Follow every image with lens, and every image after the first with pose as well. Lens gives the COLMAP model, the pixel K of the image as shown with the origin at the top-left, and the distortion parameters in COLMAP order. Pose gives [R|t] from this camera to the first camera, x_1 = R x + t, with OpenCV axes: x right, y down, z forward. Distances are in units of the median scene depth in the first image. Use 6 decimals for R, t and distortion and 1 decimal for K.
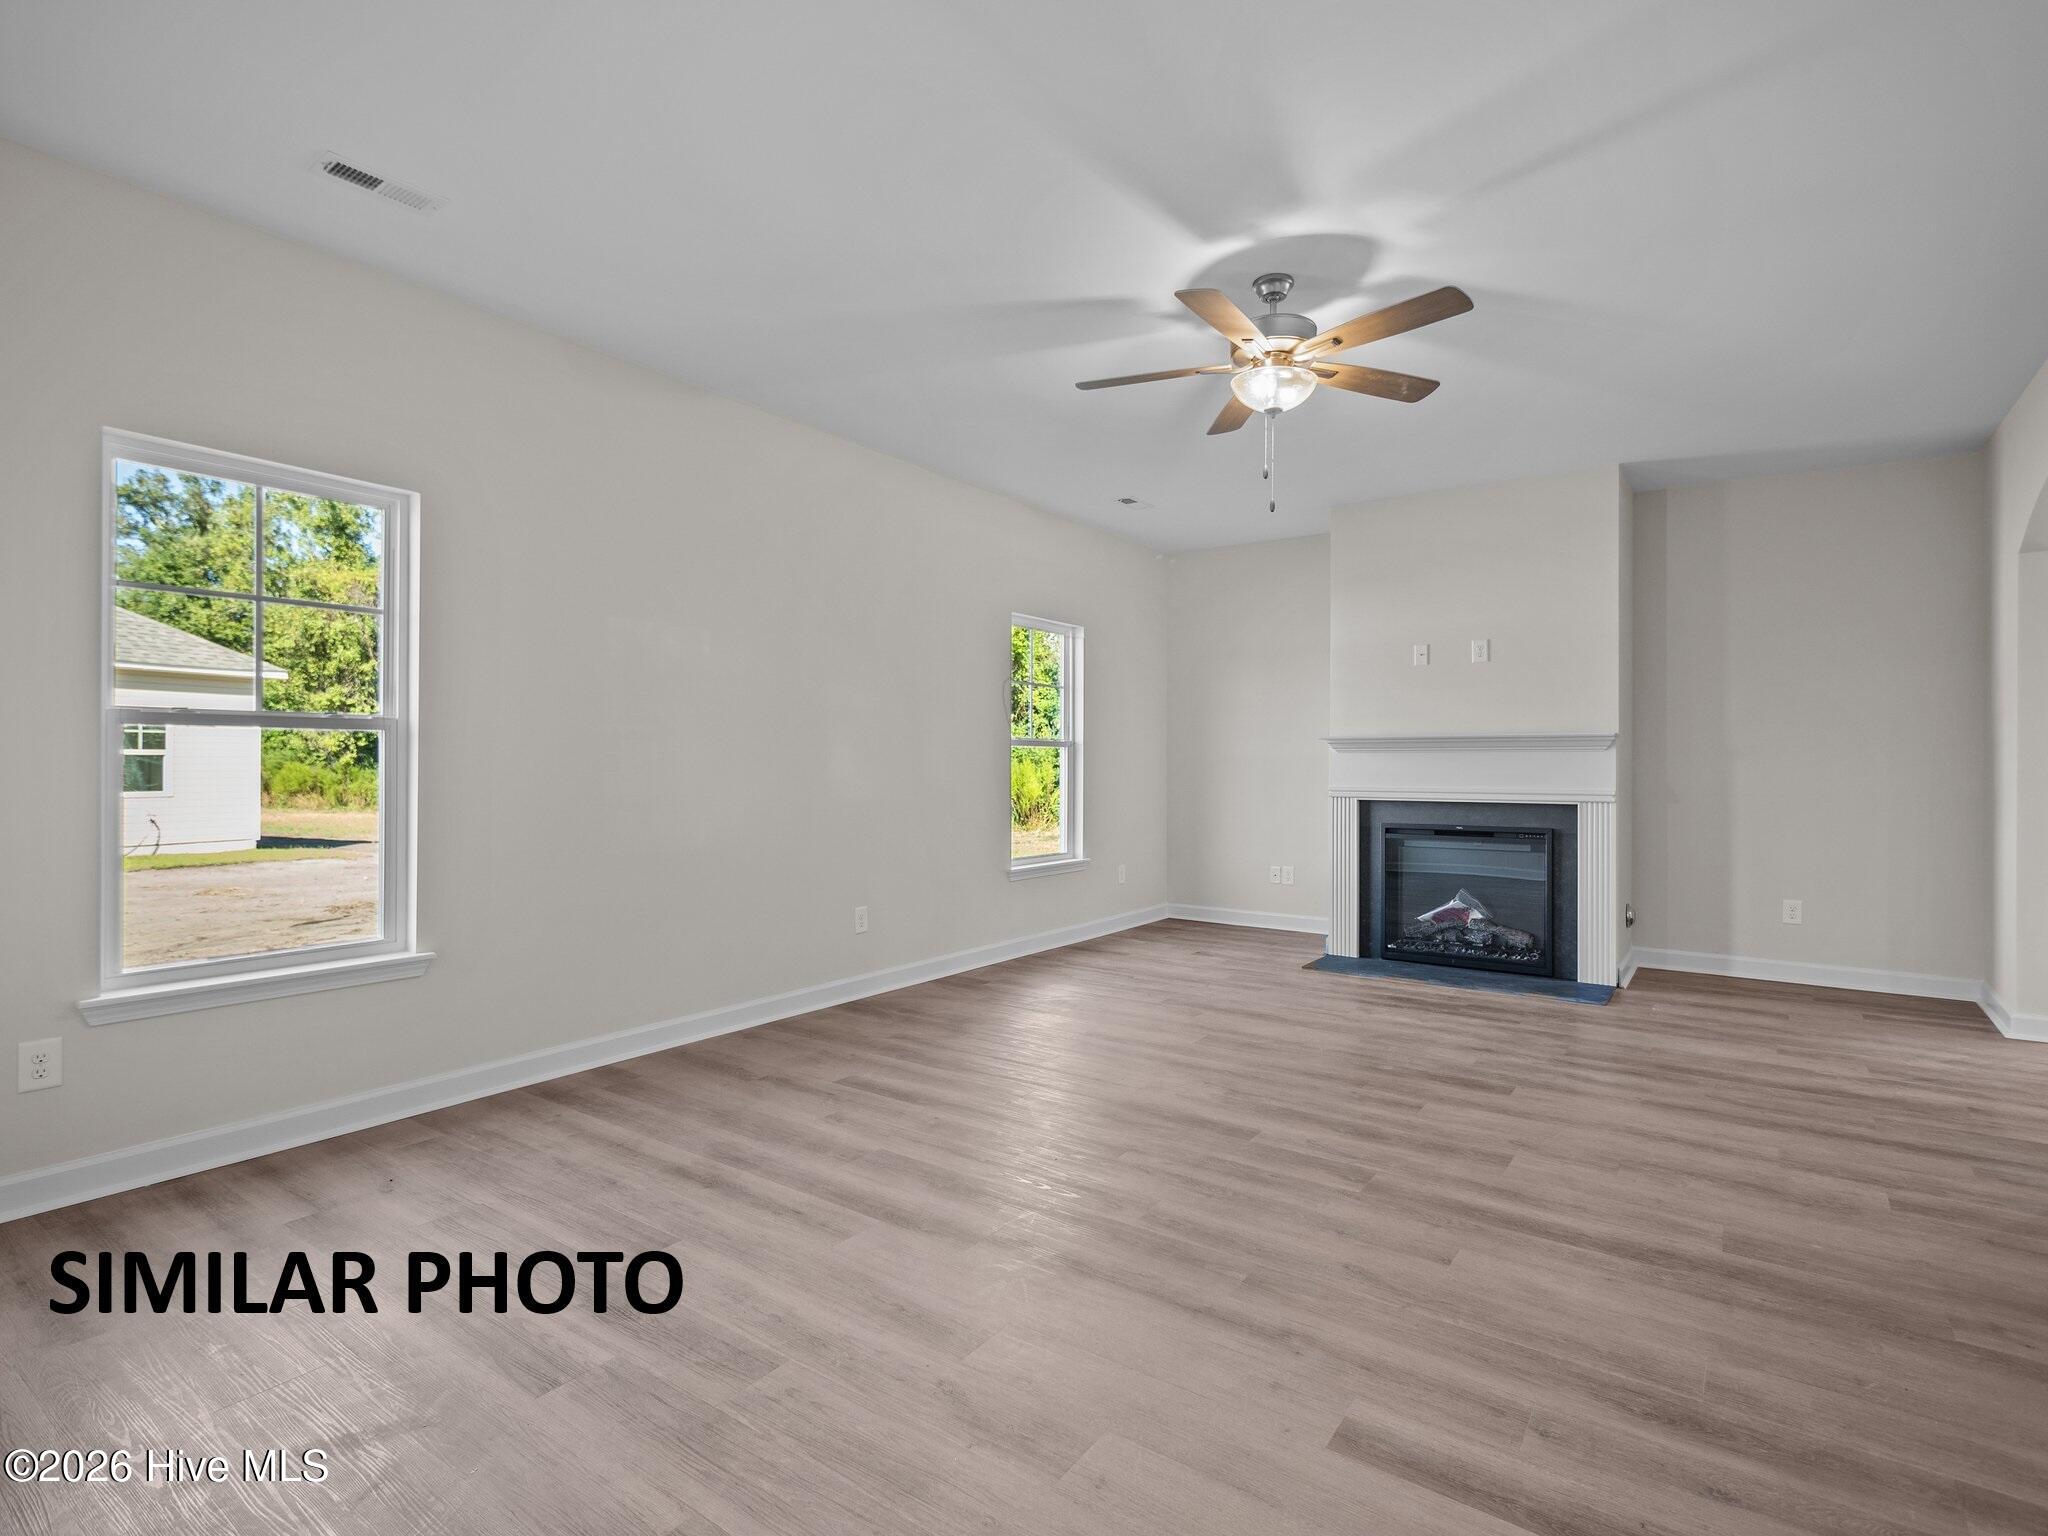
lens RADIAL K [[1011.5, 0, 1018.8], [0, 1011.5, 769.5], [0, 0, 1]] dist [-0.000776, 0.000157]
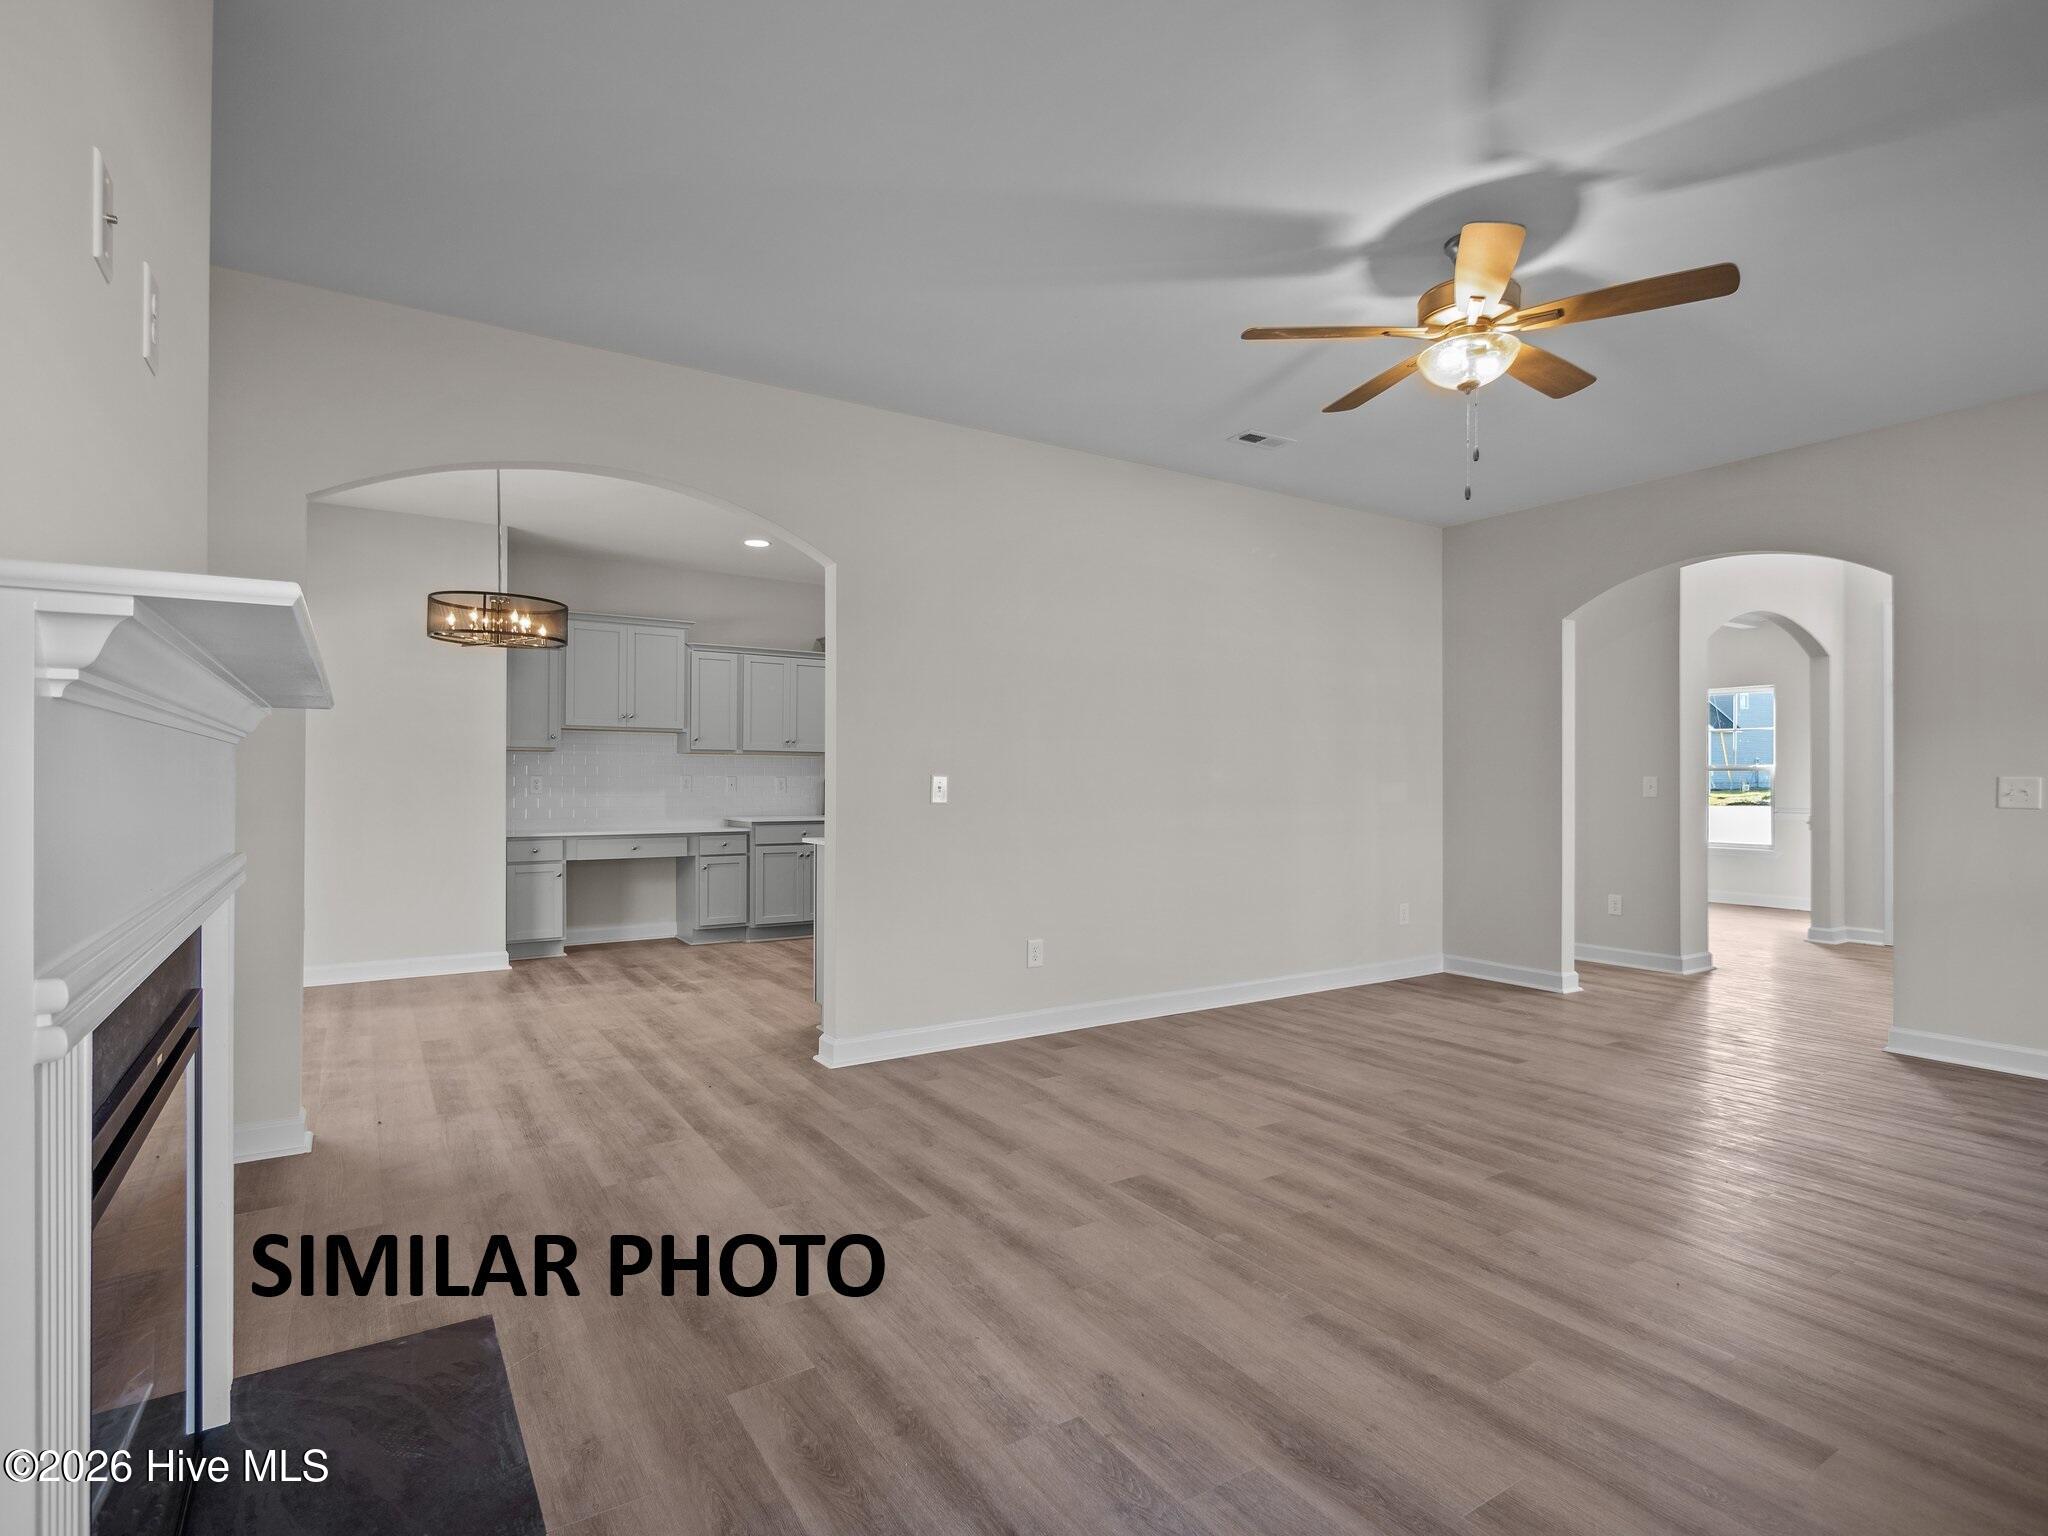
lens RADIAL K [[1011.5, 0, 1027.9], [0, 1011.5, 784.4], [0, 0, 1]] dist [-0.000776, 0.000157]
pose [[-0.930645, -0.005003, 0.365889, 0.295587], [-0.002062, 0.999962, 0.008427, -0.015014], [-0.365917, 0.007088, -0.930620, 2.039561]]
